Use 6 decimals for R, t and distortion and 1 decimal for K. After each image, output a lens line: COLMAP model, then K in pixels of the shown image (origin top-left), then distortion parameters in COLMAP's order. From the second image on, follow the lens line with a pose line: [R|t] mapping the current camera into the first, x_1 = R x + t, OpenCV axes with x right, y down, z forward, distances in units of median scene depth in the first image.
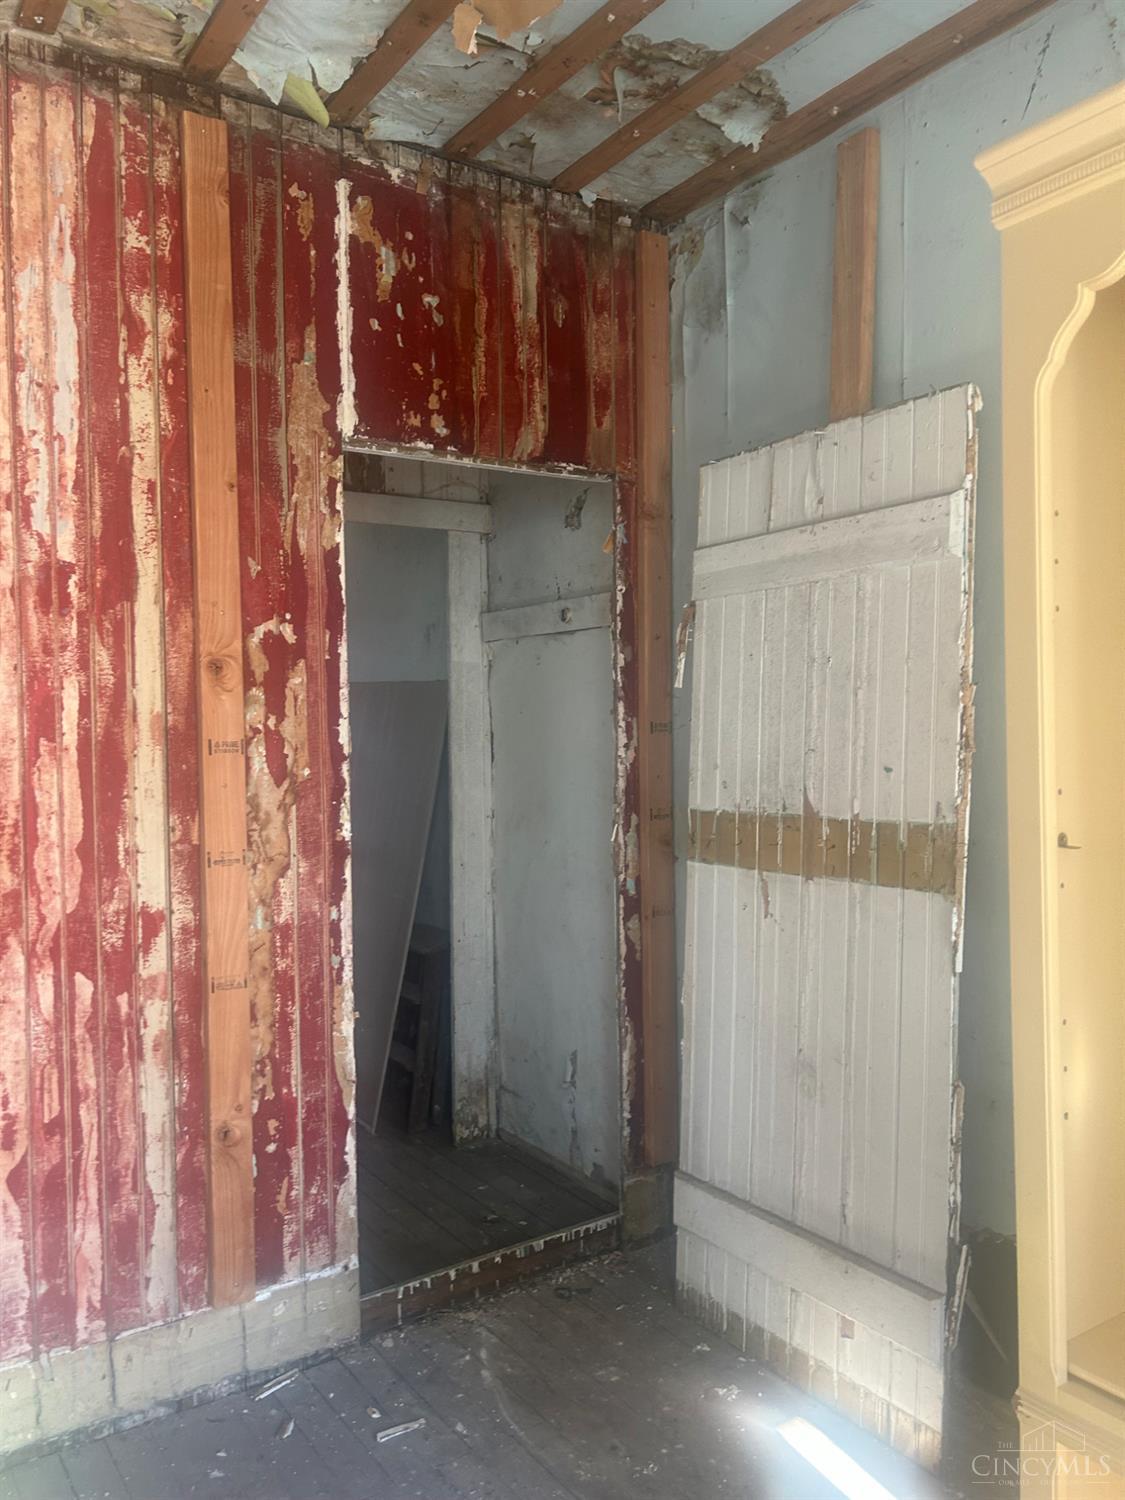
lens RADIAL K [[1147.8, 0, 556.7], [0, 1147.8, 754.8], [0, 0, 1]] dist [0.054468, -0.058968]
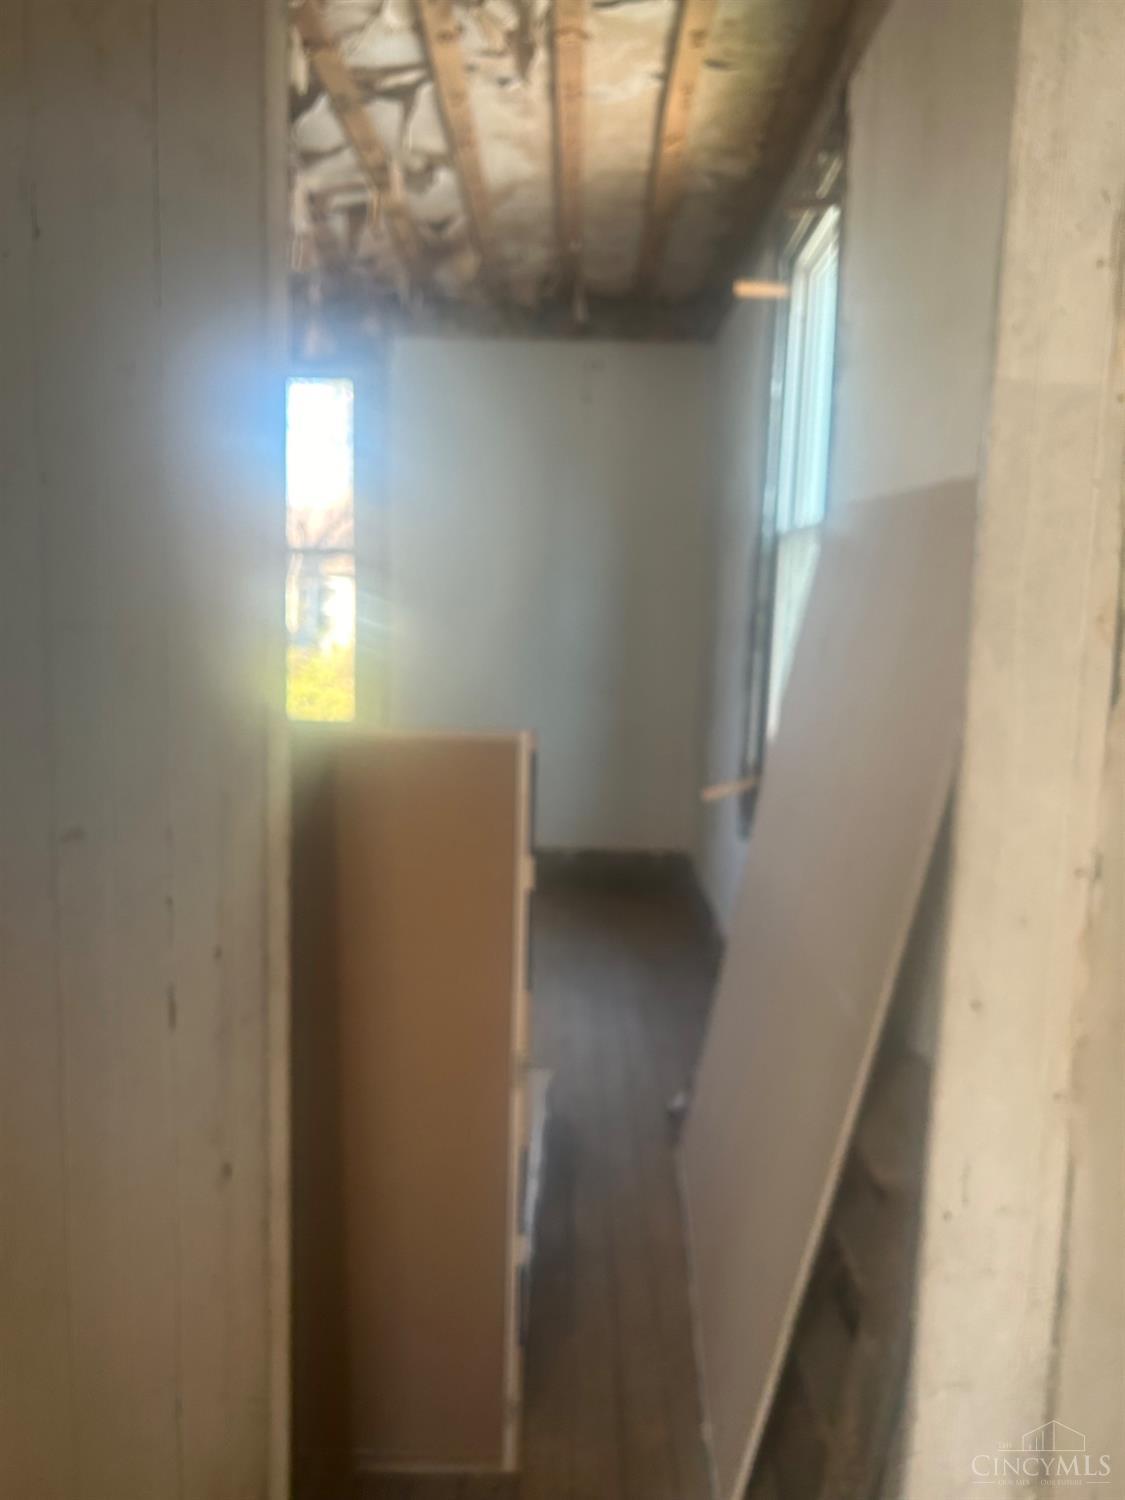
lens RADIAL K [[1147.8, 0, 559.1], [0, 1147.8, 749.2], [0, 0, 1]] dist [0.054468, -0.058968]
pose [[0.823352, 0.113156, -0.556136, -0.002474], [-0.053647, 0.991052, 0.122224, -0.013750], [0.564990, -0.070798, 0.822055, 0.645918]]
